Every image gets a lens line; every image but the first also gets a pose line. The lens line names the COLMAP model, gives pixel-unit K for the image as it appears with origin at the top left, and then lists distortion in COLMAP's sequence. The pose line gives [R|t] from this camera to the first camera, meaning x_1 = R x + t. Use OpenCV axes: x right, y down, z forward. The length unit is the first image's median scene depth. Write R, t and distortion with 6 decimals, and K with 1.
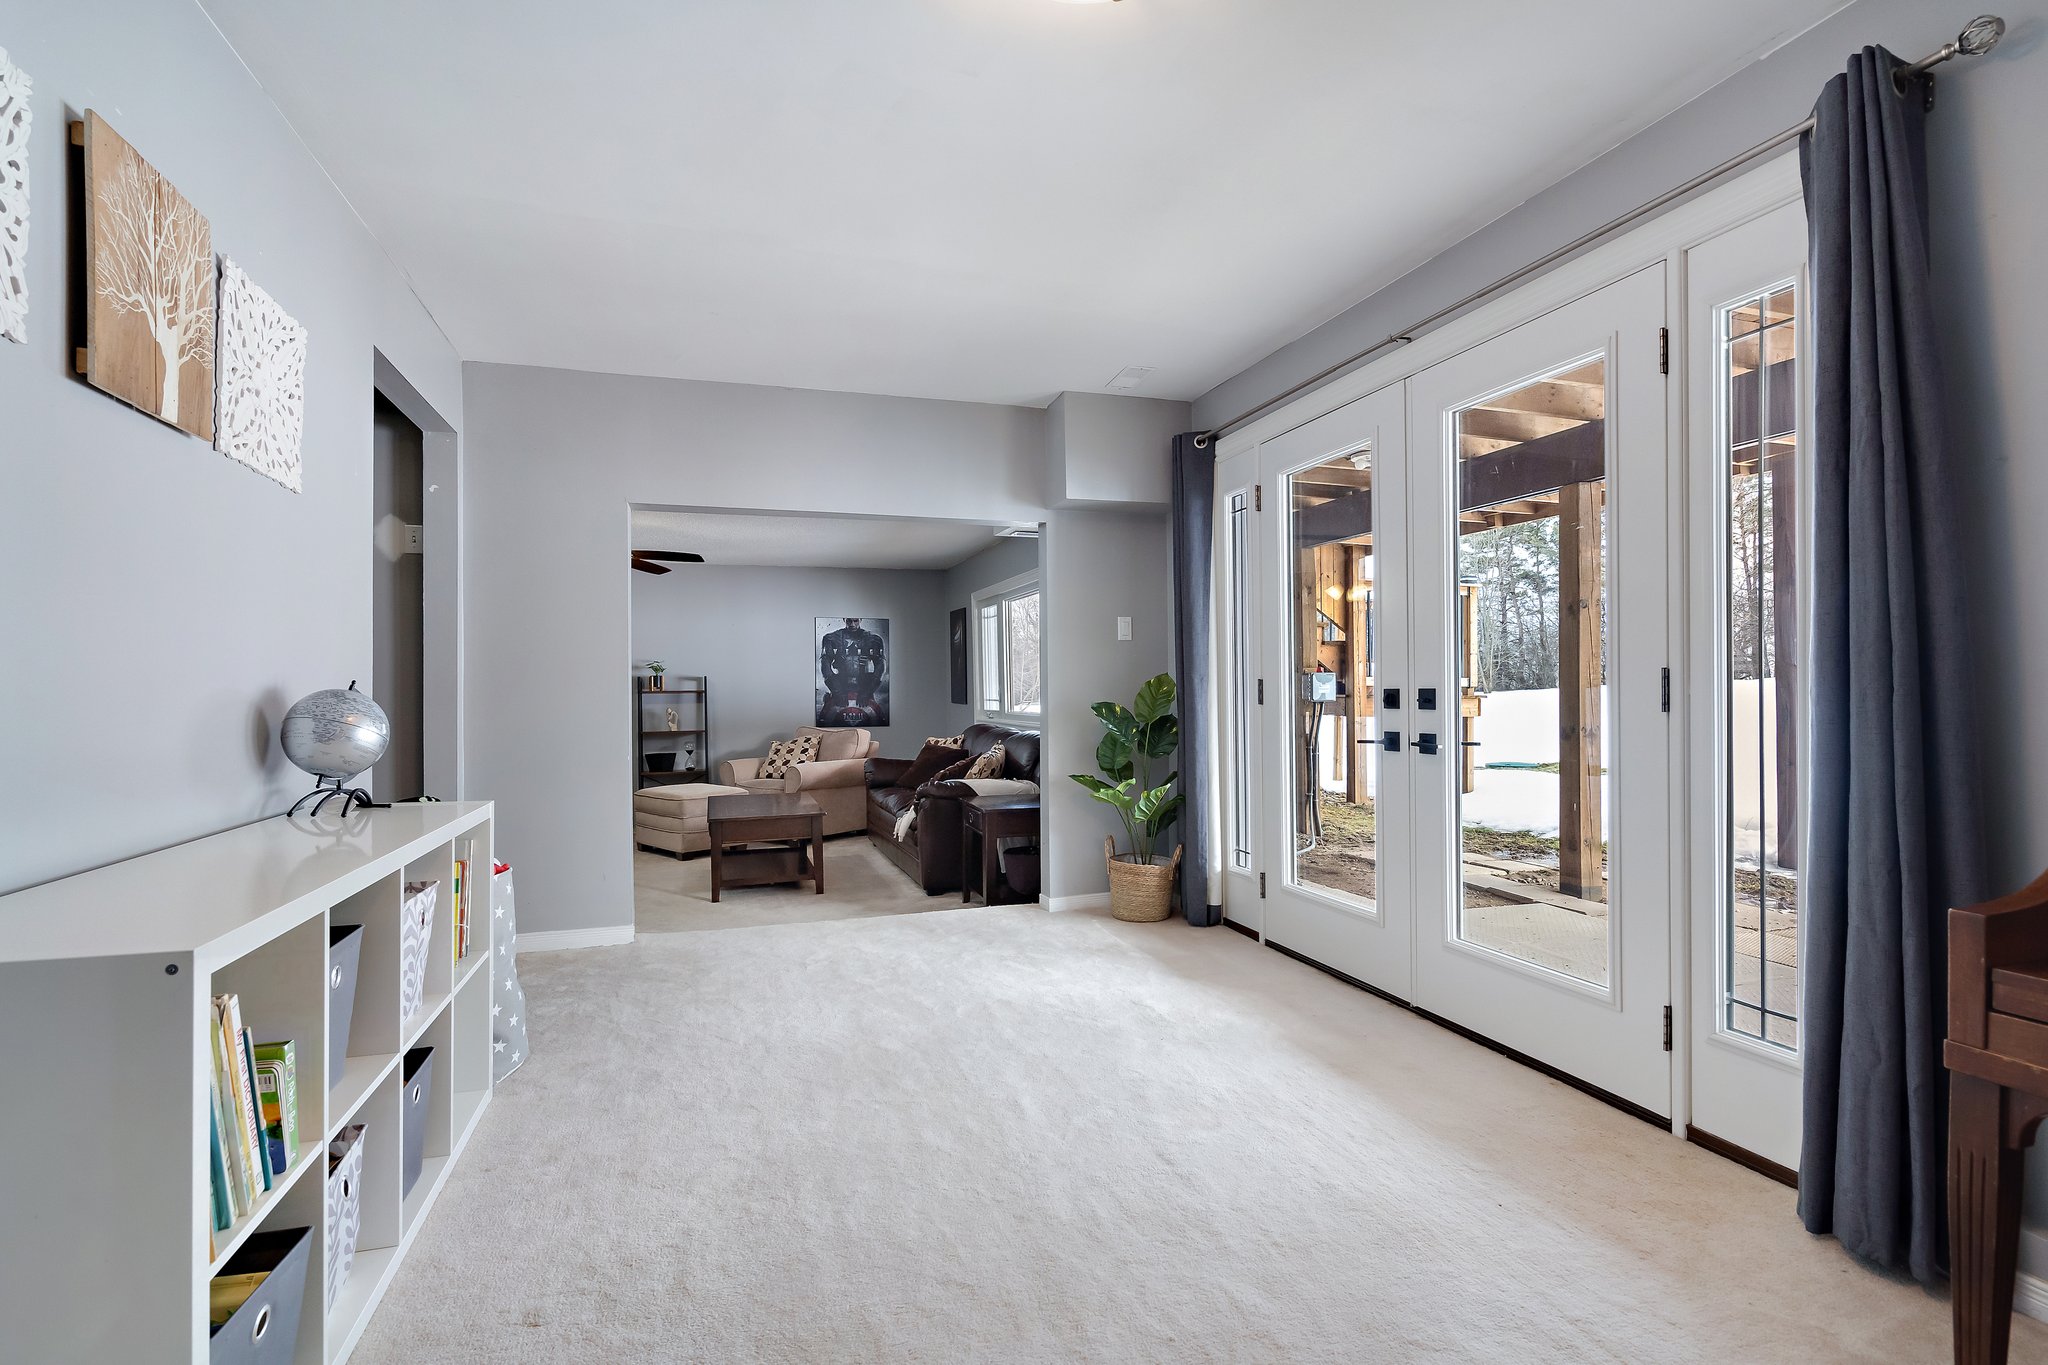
lens RADIAL K [[956.6, 0, 1024.0], [0, 956.6, 682.5], [0, 0, 1]] dist [-0.003254, 0.000333]
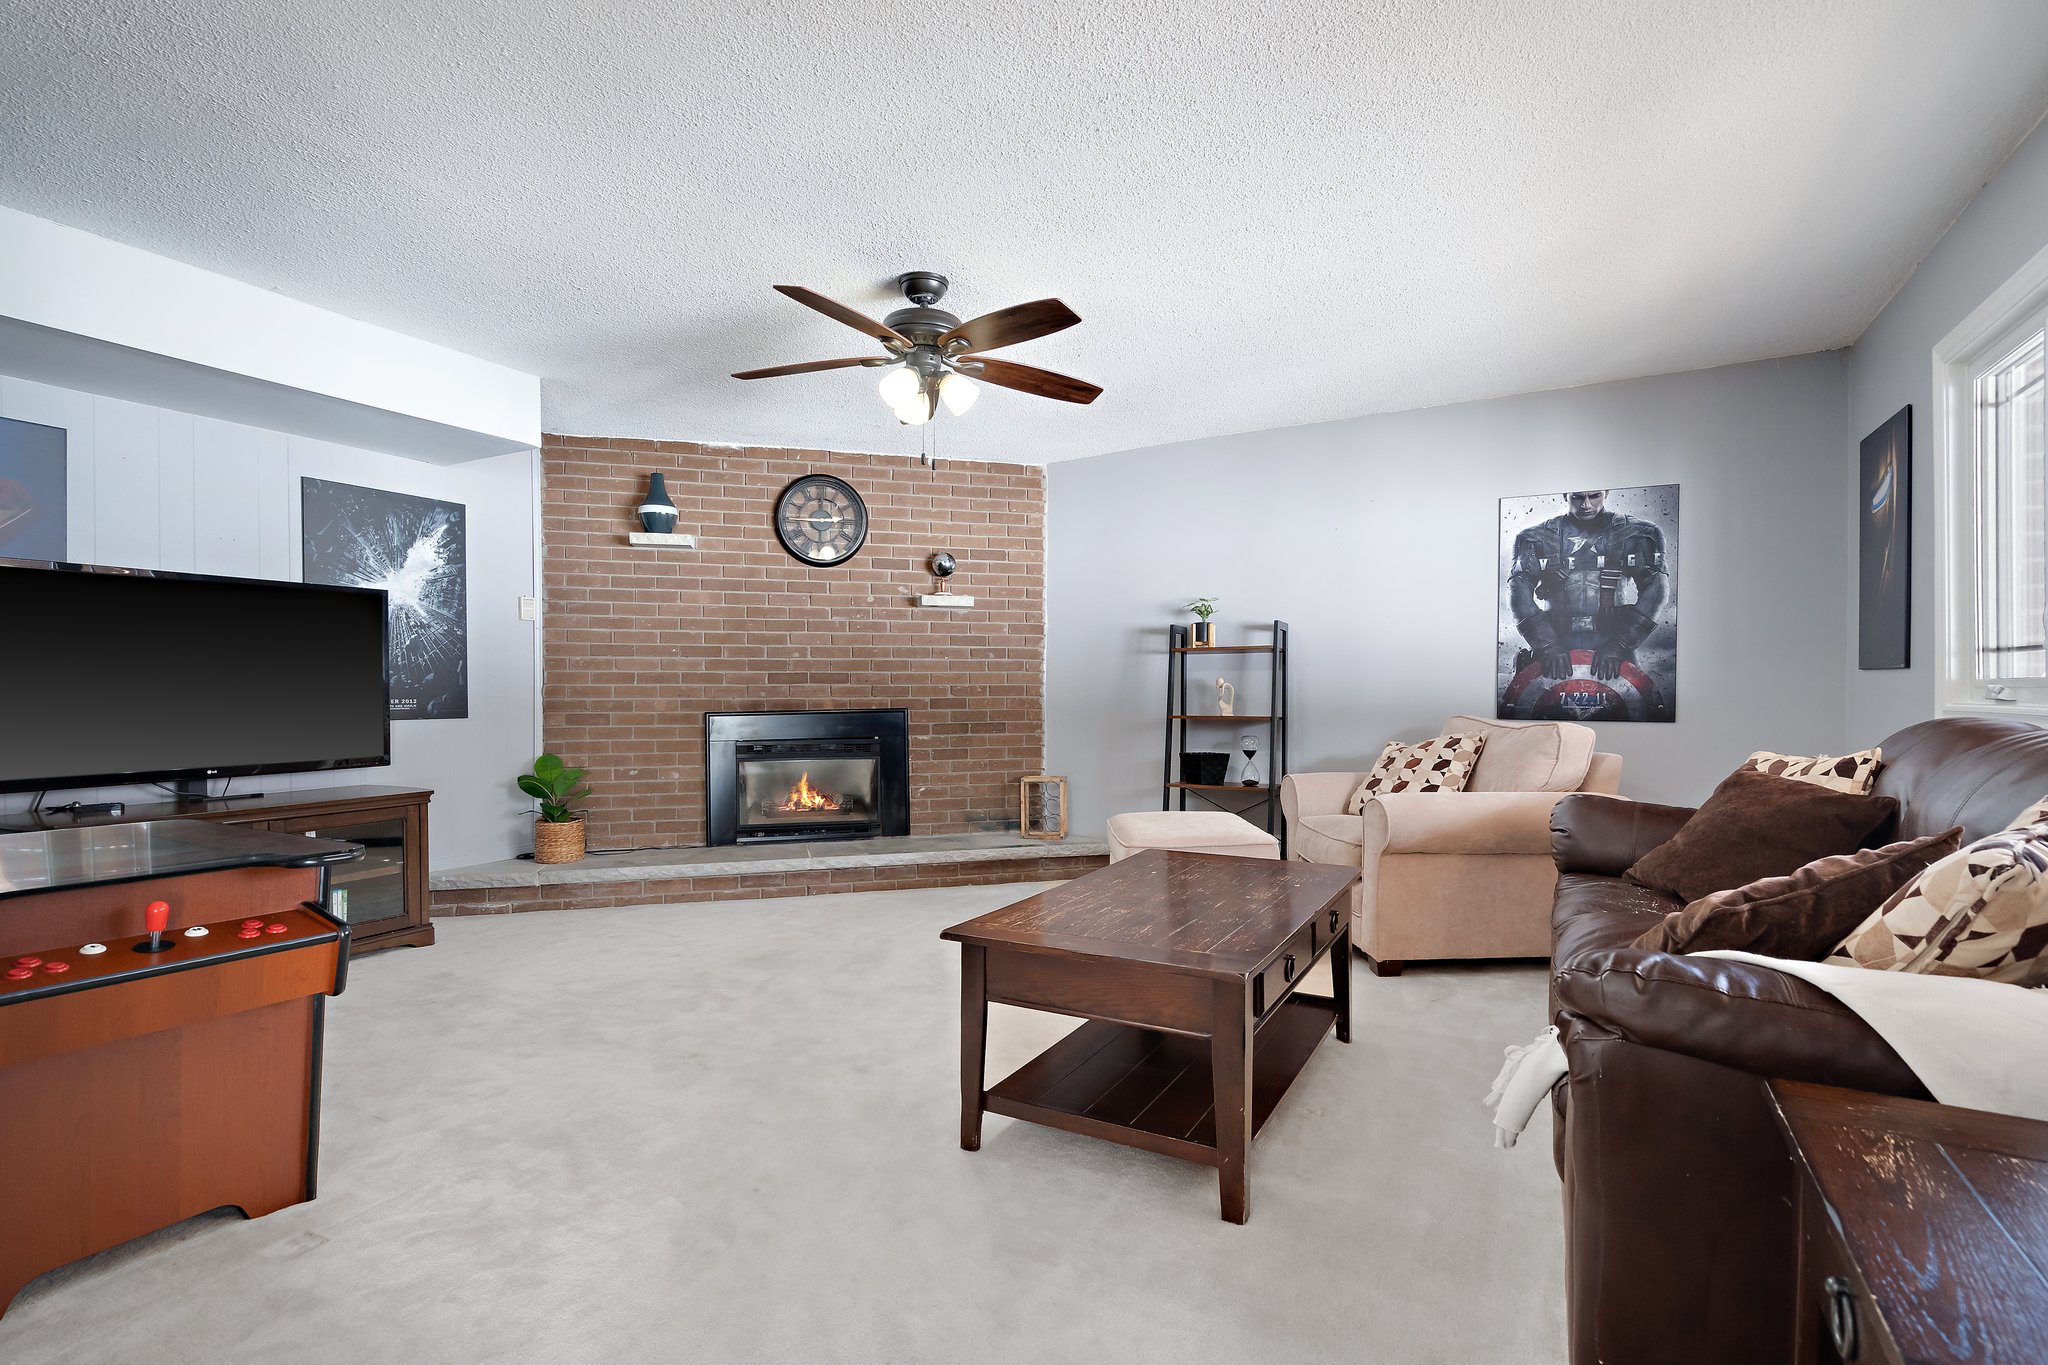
lens RADIAL K [[945.0, 0, 1024.1], [0, 945.0, 690.9], [0, 0, 1]] dist [-0.002282, 0.000687]
pose [[0.673156, 0.012205, -0.739400, -0.021241], [-0.006945, 0.999924, 0.010182, 0.029823], [0.739468, -0.001719, 0.673189, 0.505713]]
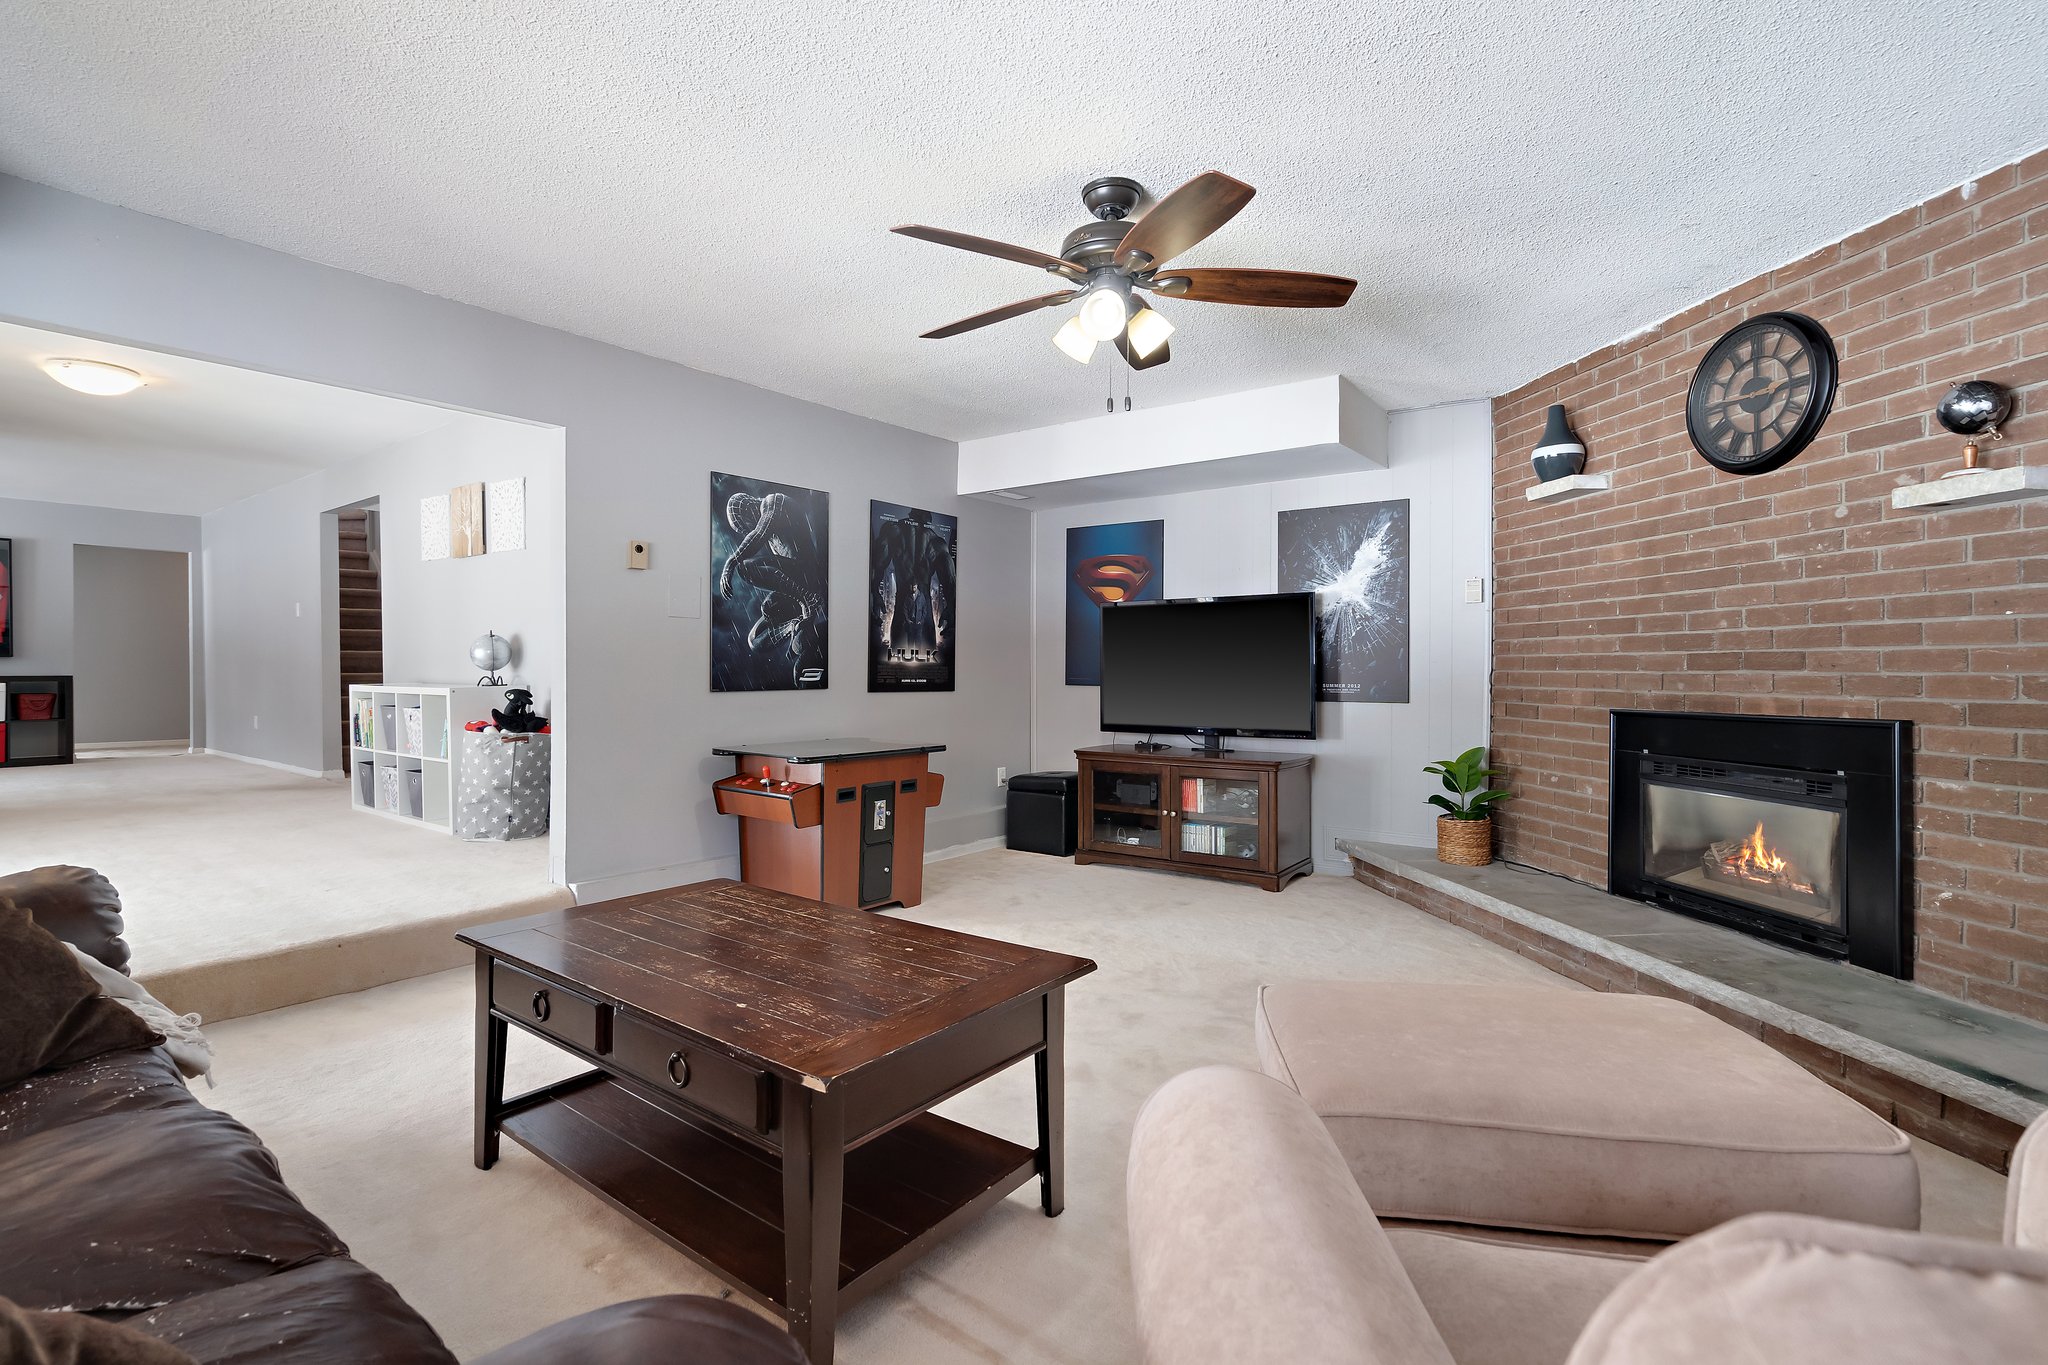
lens RADIAL K [[945.2, 0, 1014.9], [0, 945.2, 667.1], [0, 0, 1]] dist [0.001821, 0.000598]
pose [[-0.827424, 0.009438, -0.561499, -0.135654], [0.007986, 0.999955, 0.005038, 0.026562], [0.561522, -0.000316, -0.827462, 1.019053]]
